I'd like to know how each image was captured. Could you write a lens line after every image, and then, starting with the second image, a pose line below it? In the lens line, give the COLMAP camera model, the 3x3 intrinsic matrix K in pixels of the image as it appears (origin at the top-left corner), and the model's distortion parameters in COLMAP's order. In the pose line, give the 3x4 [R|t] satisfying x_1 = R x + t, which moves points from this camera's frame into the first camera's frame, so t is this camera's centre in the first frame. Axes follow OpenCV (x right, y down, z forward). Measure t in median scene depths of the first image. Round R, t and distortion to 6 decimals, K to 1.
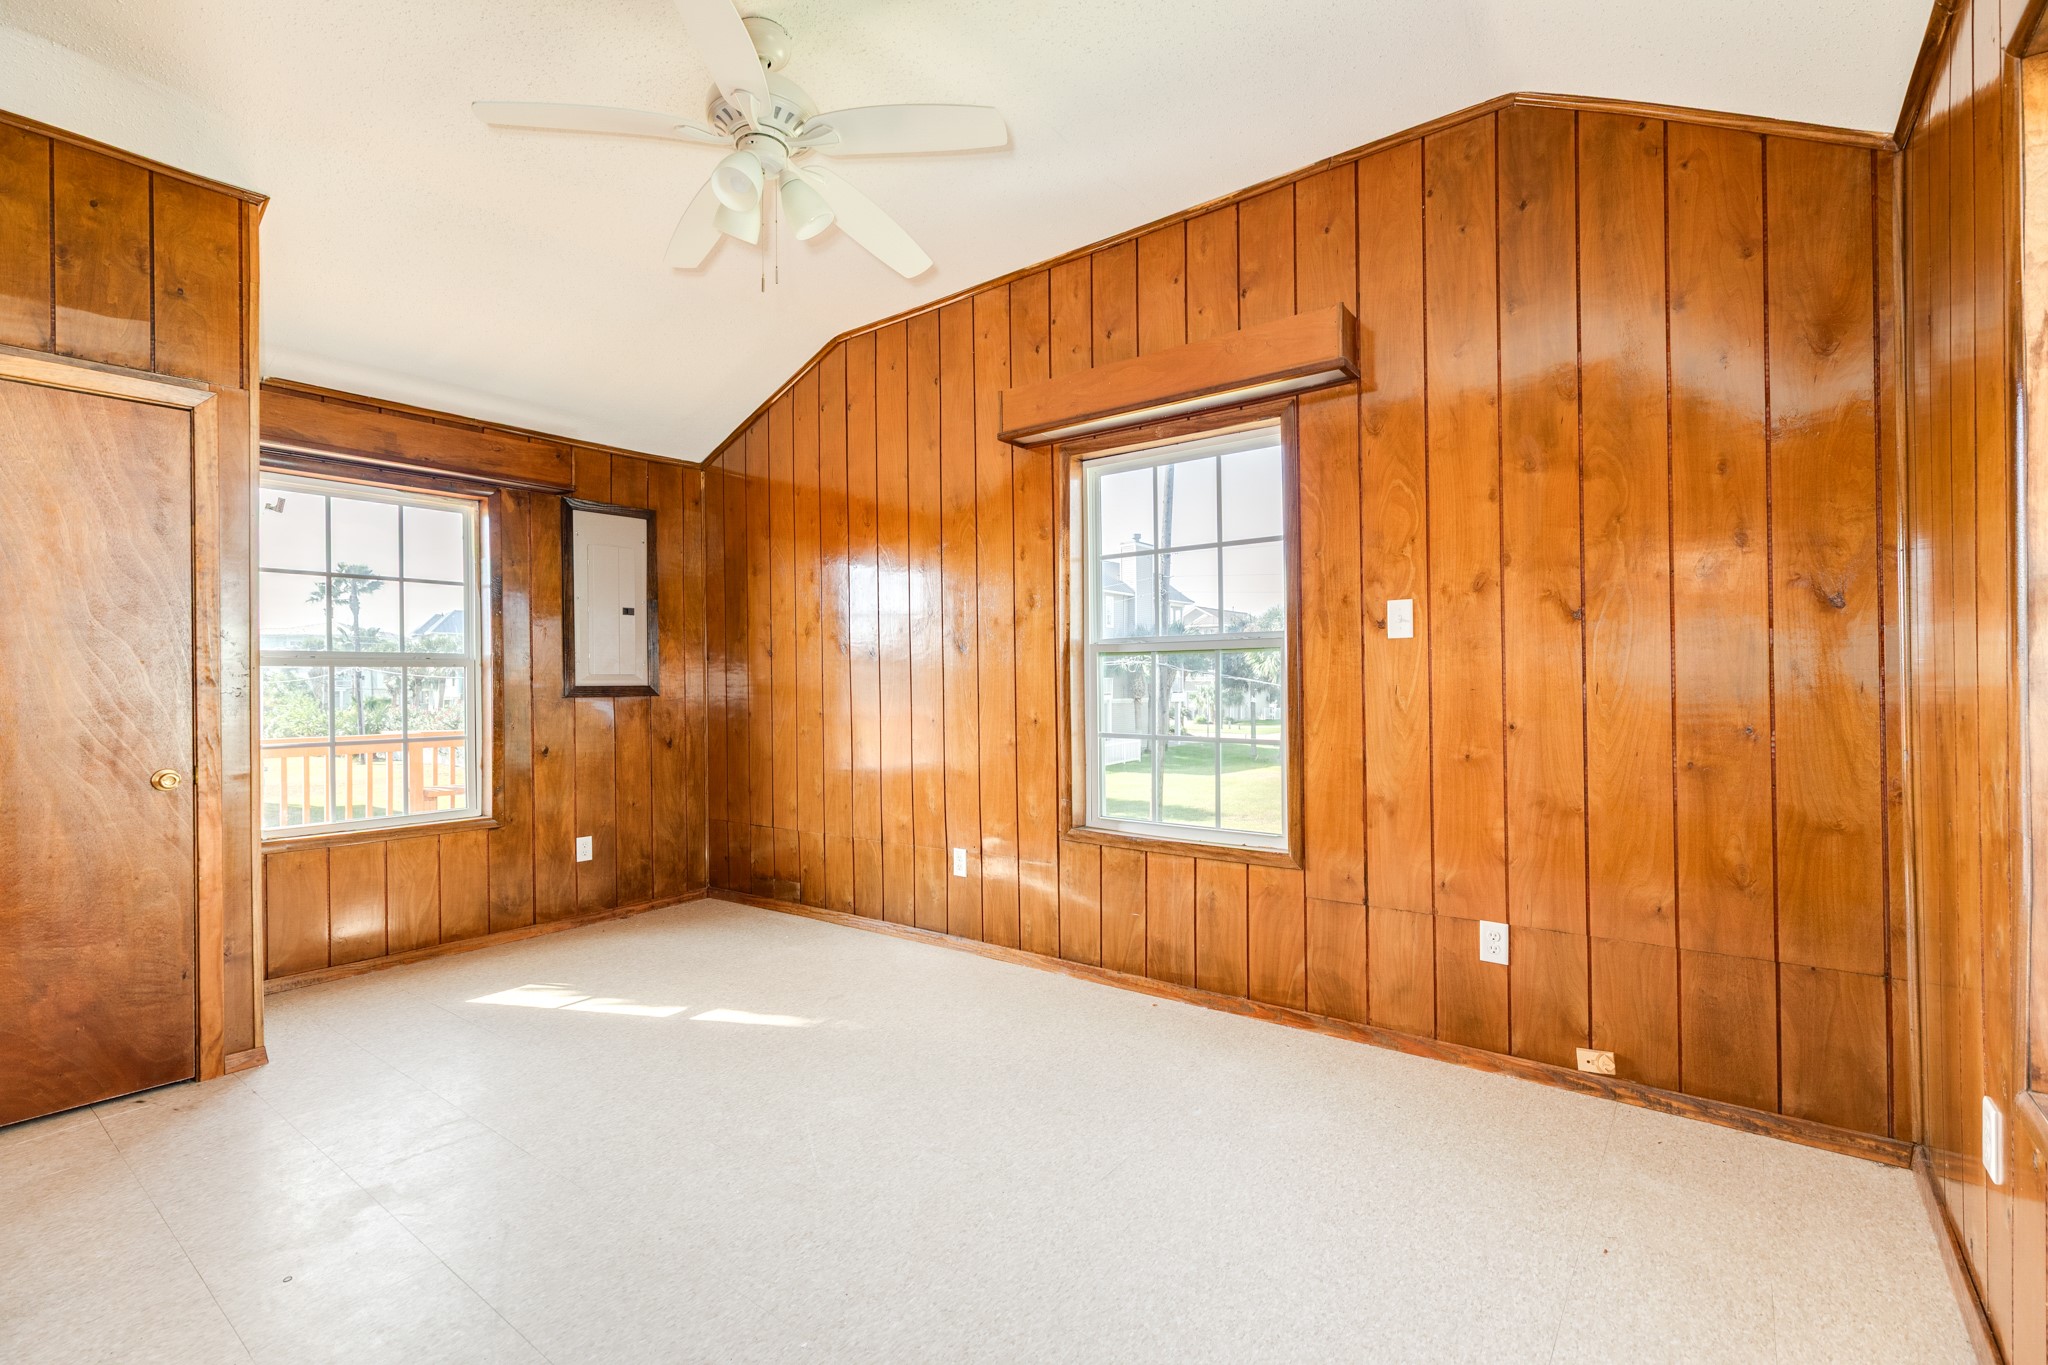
lens RADIAL K [[912.3, 0, 1024.7], [0, 912.3, 685.3], [0, 0, 1]] dist [0.005590, 0.000268]
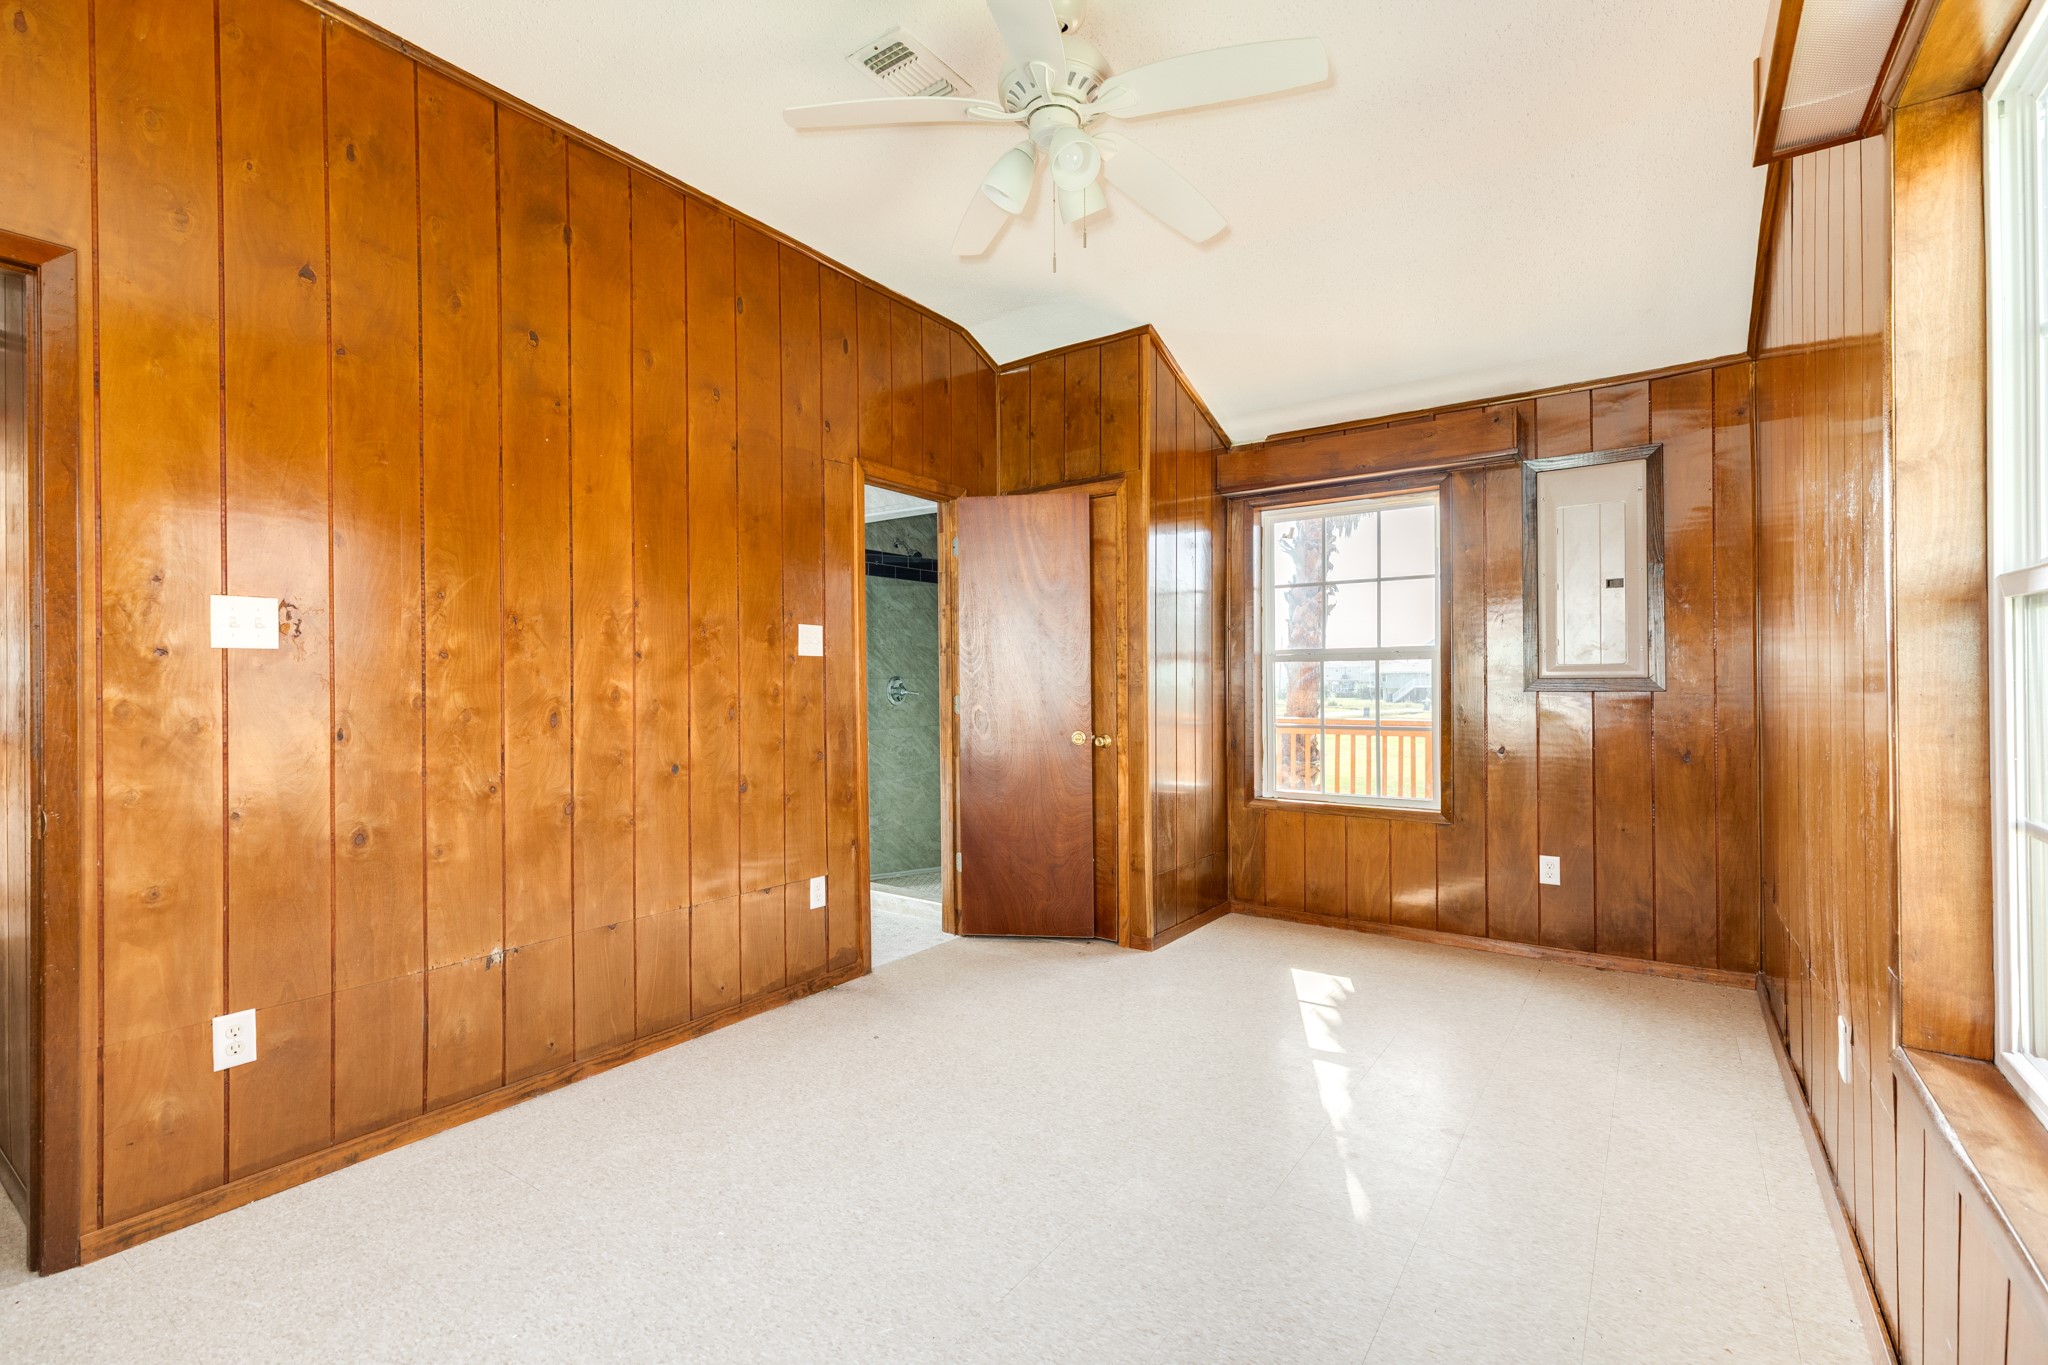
lens RADIAL K [[912.3, 0, 1024.2], [0, 912.3, 690.5], [0, 0, 1]] dist [0.005590, 0.000268]
pose [[0.038445, 0.019973, -0.999061, 0.371062], [0.005501, 0.999781, 0.020199, -0.008304], [0.999246, -0.006273, 0.038327, 0.516960]]
